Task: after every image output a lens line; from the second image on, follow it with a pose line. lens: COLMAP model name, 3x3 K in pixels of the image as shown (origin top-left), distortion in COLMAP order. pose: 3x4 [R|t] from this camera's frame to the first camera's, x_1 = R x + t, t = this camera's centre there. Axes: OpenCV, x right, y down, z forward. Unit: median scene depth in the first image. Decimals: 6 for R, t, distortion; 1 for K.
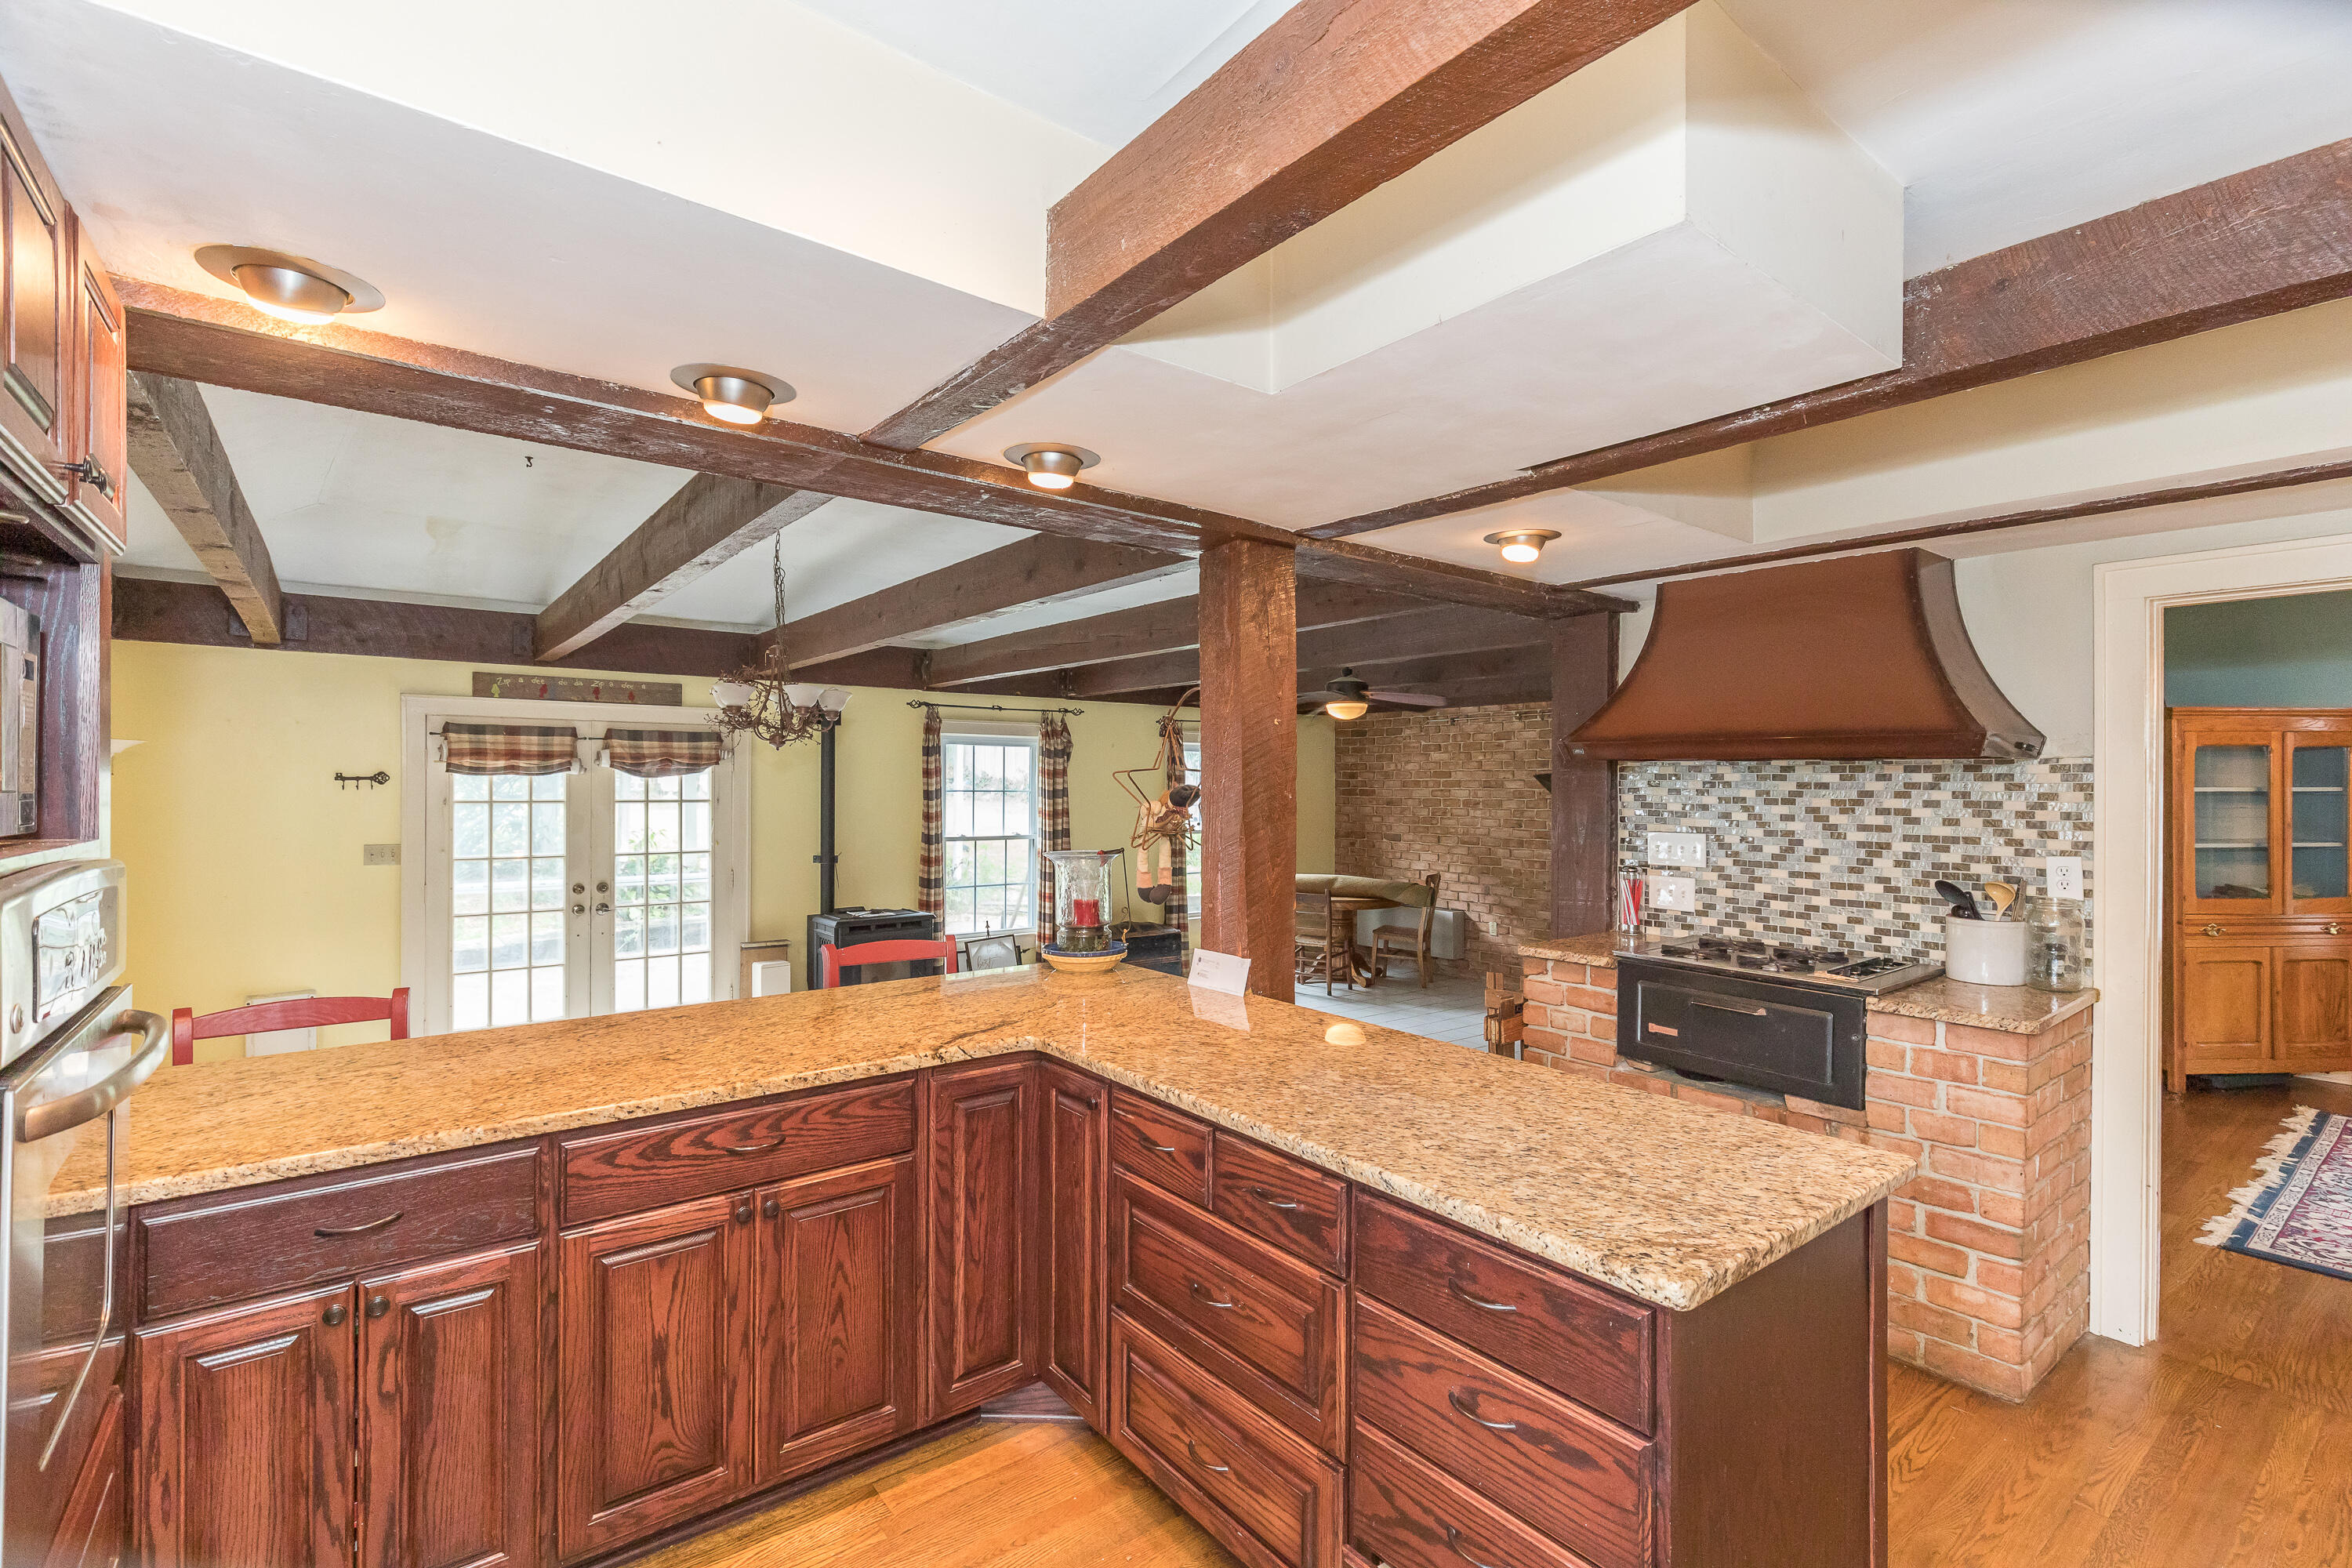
lens RADIAL K [[1050.6, 0, 1196.0], [0, 1050.6, 789.9], [0, 0, 1]] dist [-0.000184, -0.000743]
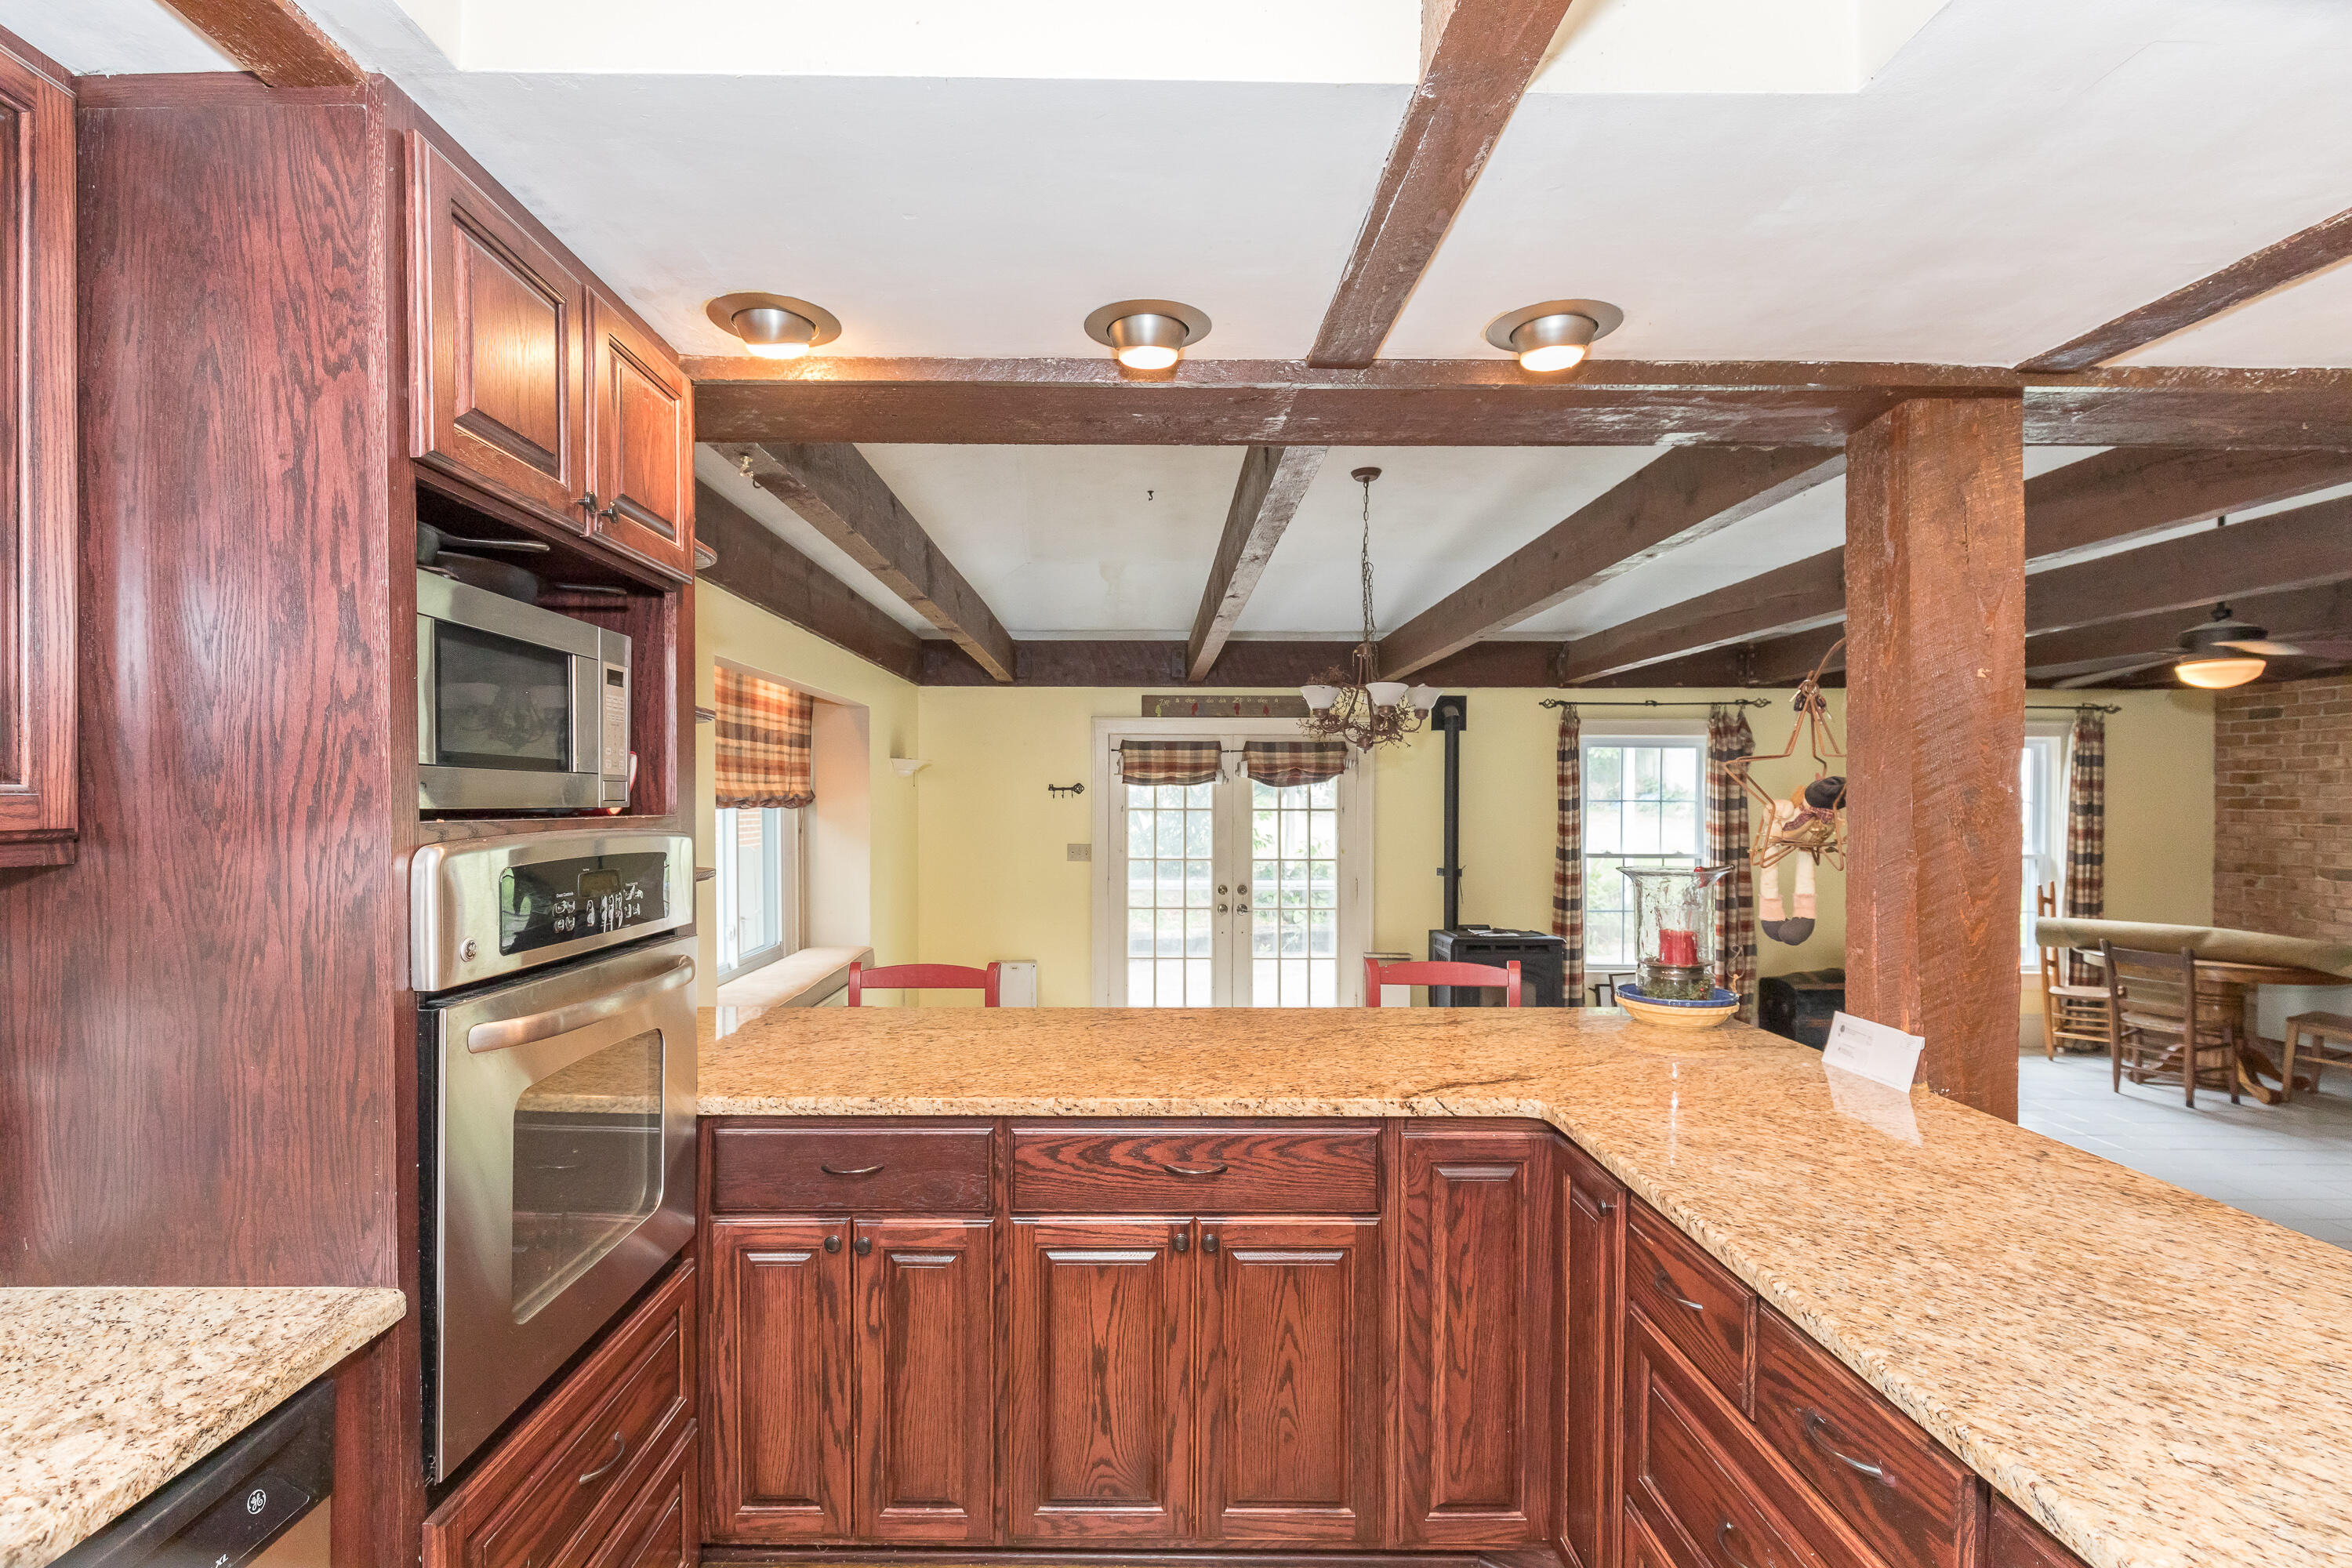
lens RADIAL K [[1050.6, 0, 1200.0], [0, 1050.6, 821.8], [0, 0, 1]] dist [-0.000184, -0.000743]
pose [[0.784879, 0.007027, -0.619609, 0.098906], [-0.001491, 0.999954, 0.009451, 0.020045], [0.619648, -0.006495, 0.784853, 0.199005]]
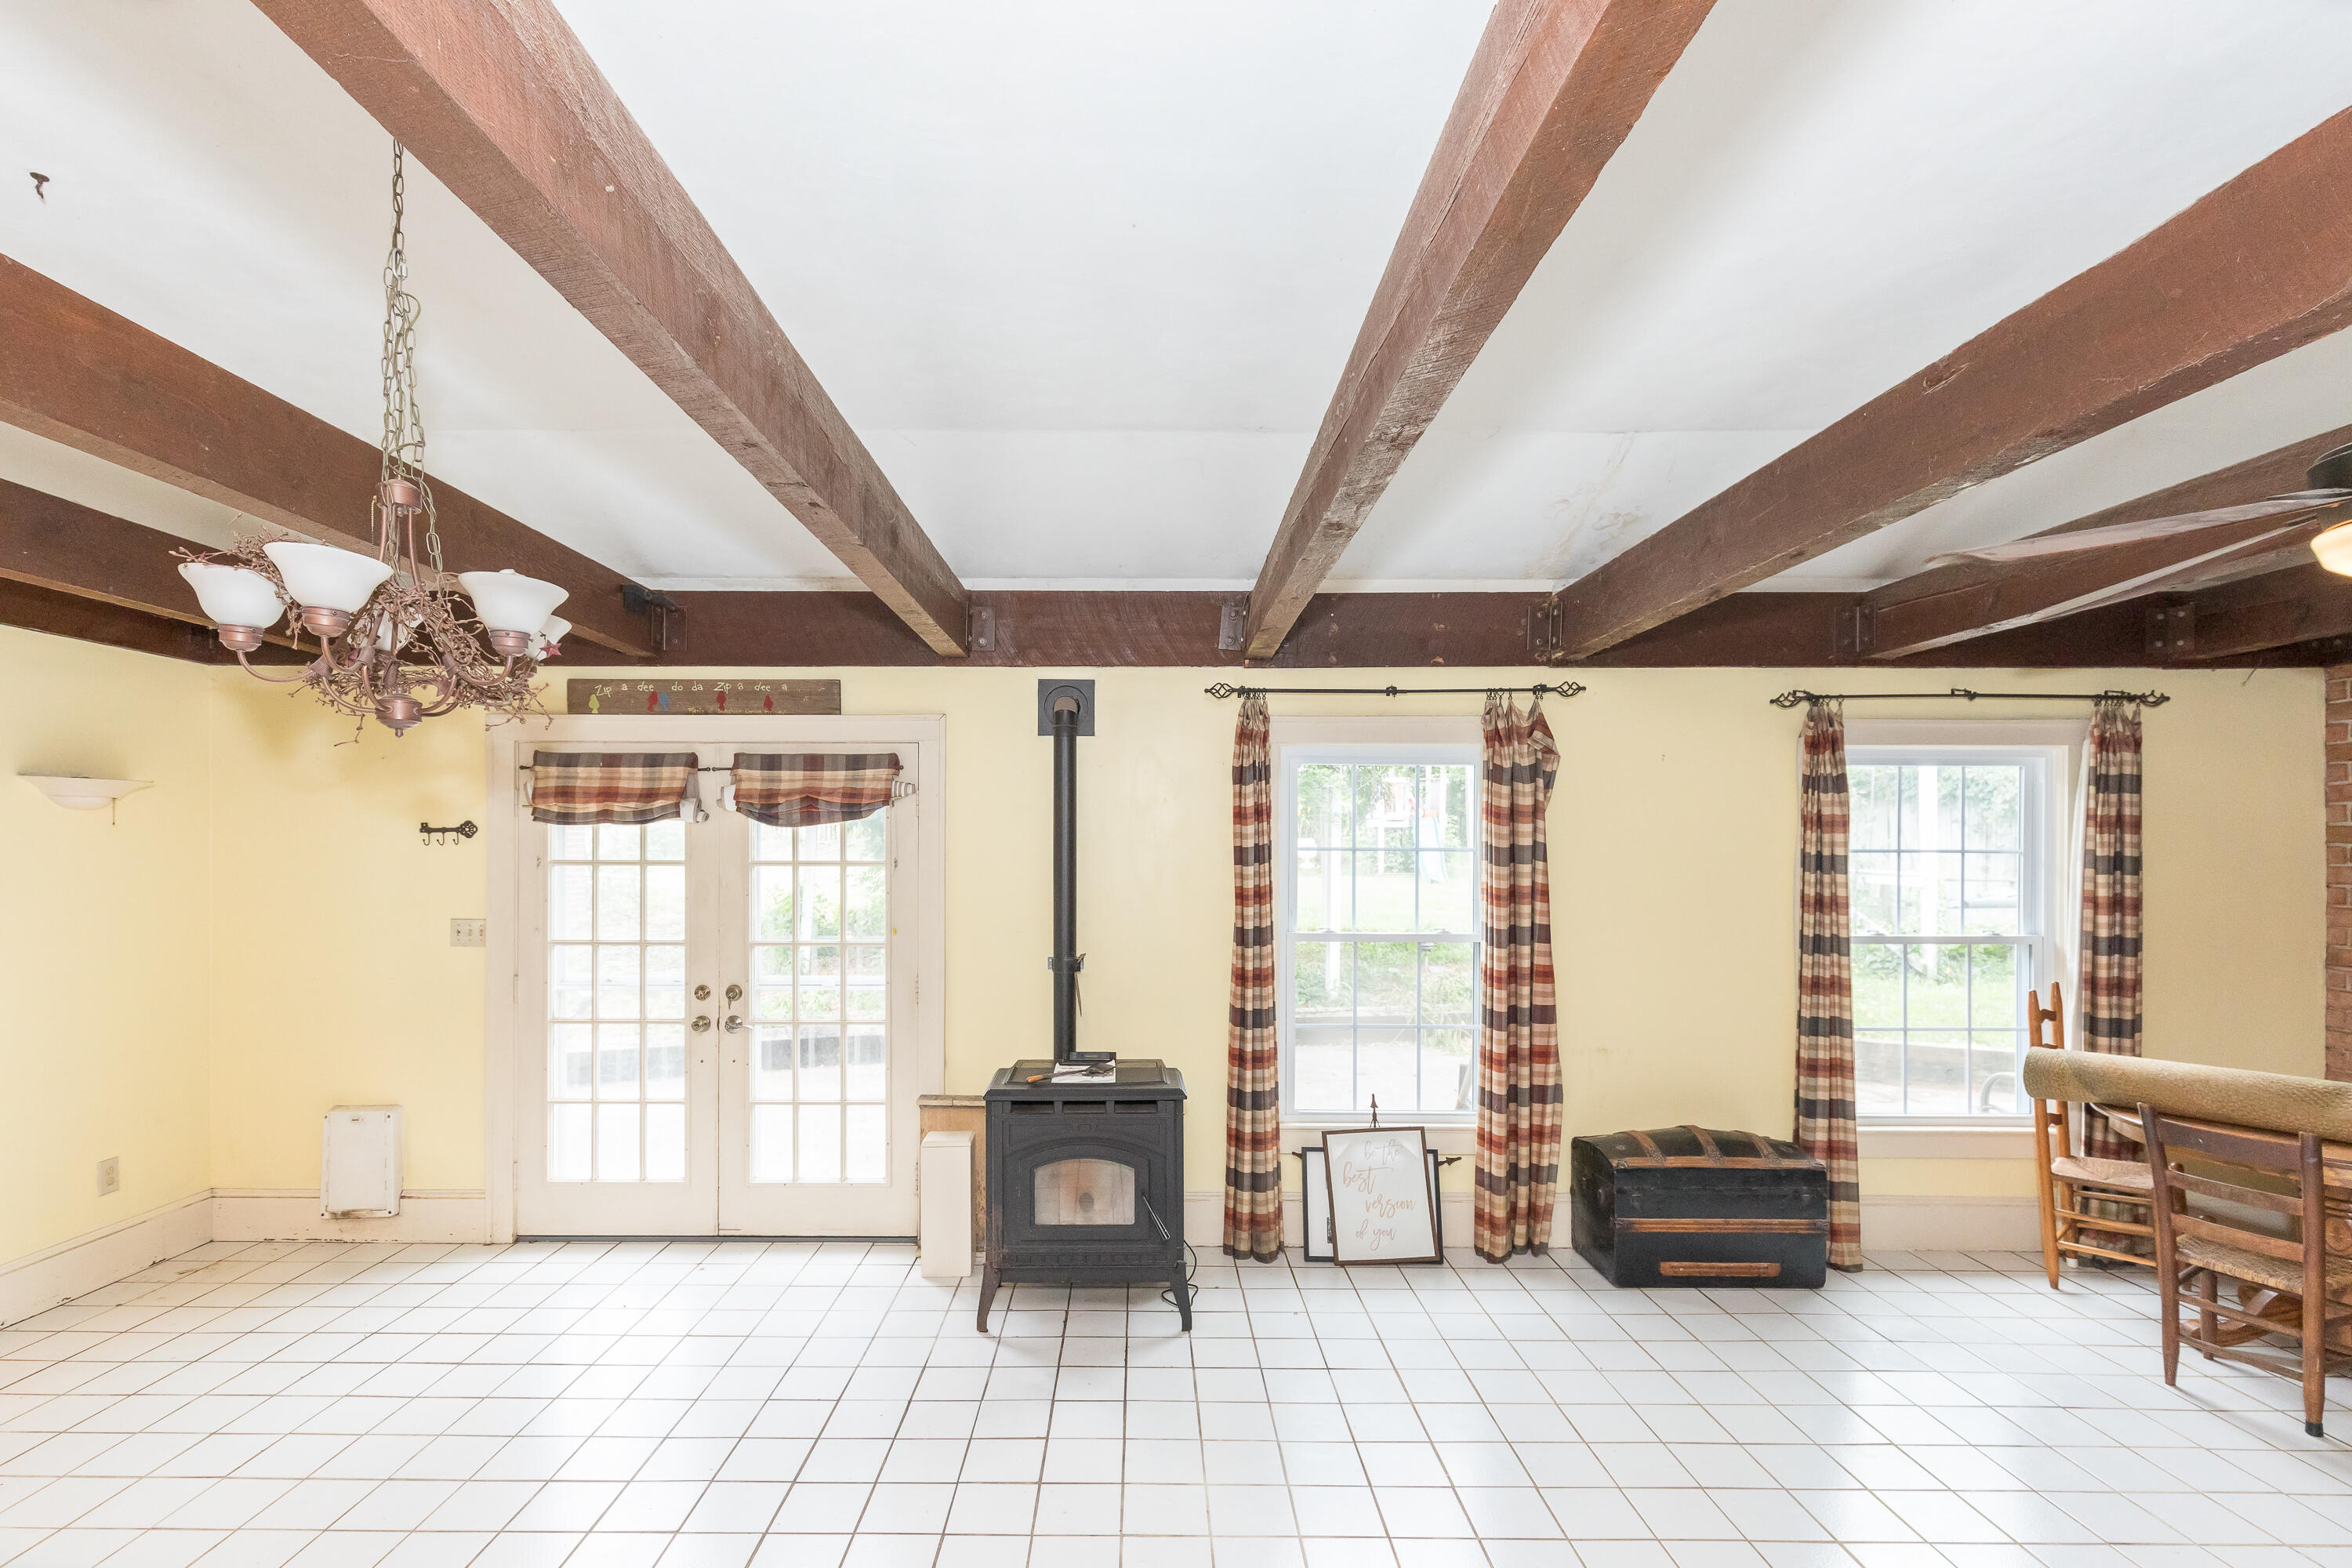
lens RADIAL K [[1050.6, 0, 1191.3], [0, 1050.6, 853.7], [0, 0, 1]] dist [-0.000184, -0.000743]
pose [[0.771381, 0.001518, -0.636372, 0.128786], [-0.002070, 0.999998, -0.000123, 0.006751], [0.636370, 0.001412, 0.771383, 1.012863]]
